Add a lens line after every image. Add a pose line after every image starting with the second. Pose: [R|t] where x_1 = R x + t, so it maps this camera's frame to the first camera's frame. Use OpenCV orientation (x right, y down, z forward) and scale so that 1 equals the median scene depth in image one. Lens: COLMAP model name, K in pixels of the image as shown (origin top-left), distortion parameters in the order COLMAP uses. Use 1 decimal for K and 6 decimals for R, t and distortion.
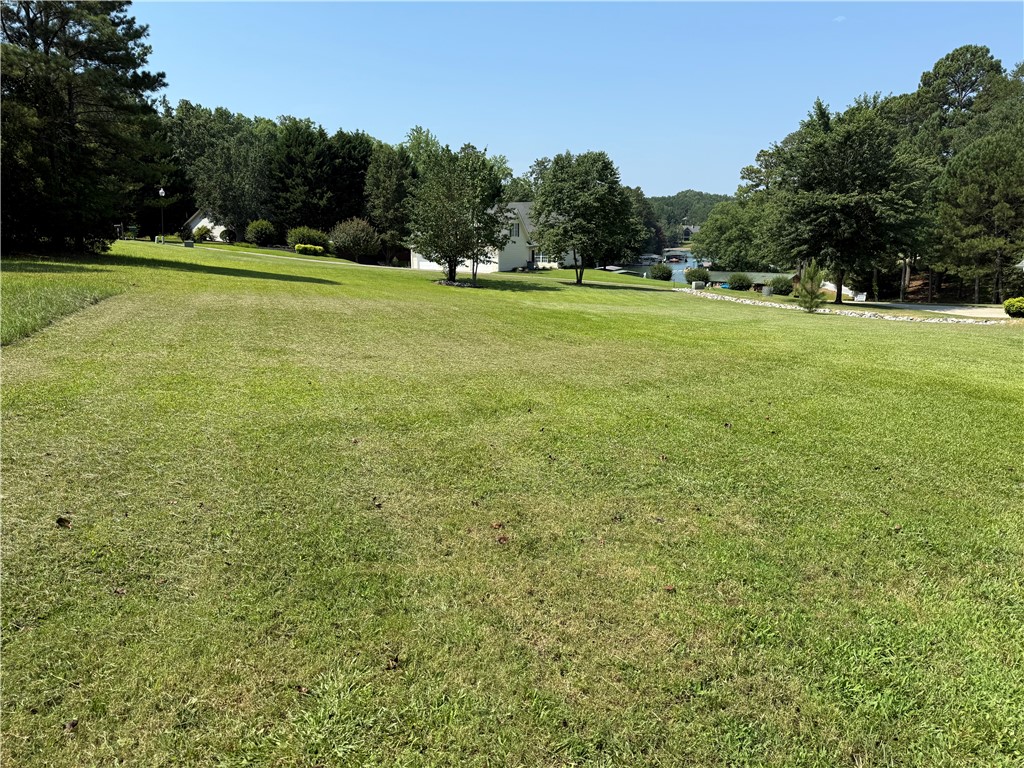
lens RADIAL K [[725.2, 0, 512.5], [0, 725.2, 383.3], [0, 0, 1]] dist [-0.011425, 0.002035]
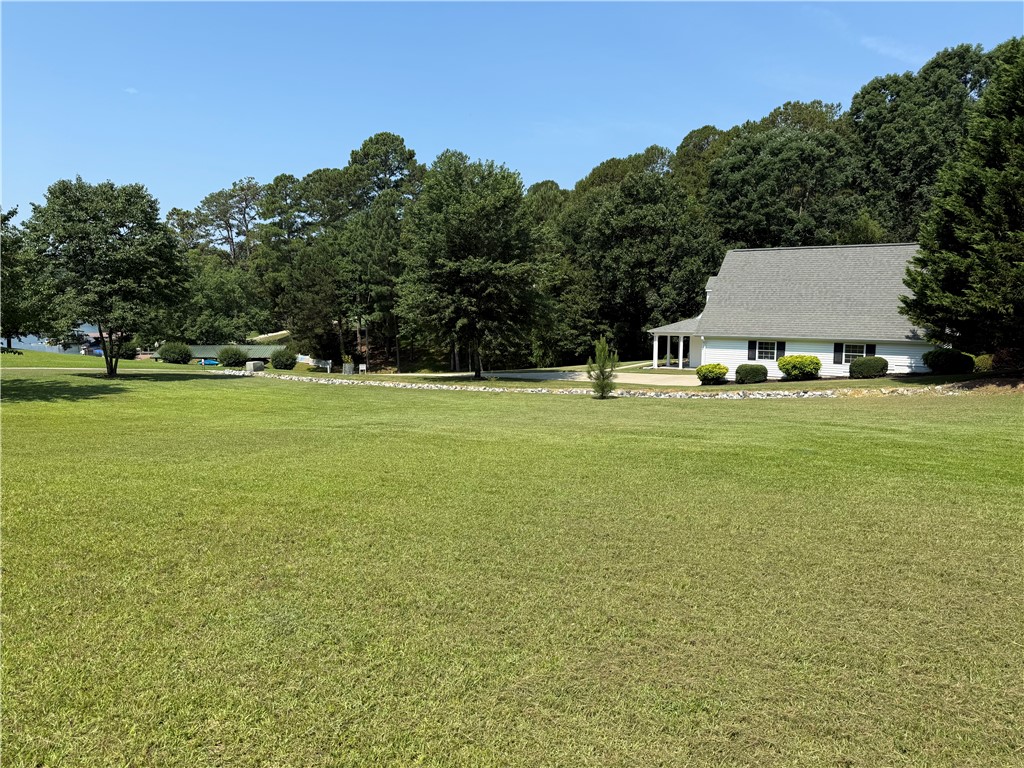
lens RADIAL K [[725.2, 0, 511.8], [0, 725.2, 383.8], [0, 0, 1]] dist [-0.011425, 0.002035]
pose [[0.634635, -0.078400, 0.768825, -0.136551], [0.143589, 0.989480, -0.017626, -0.046647], [-0.759356, 0.121581, 0.639216, 0.213366]]
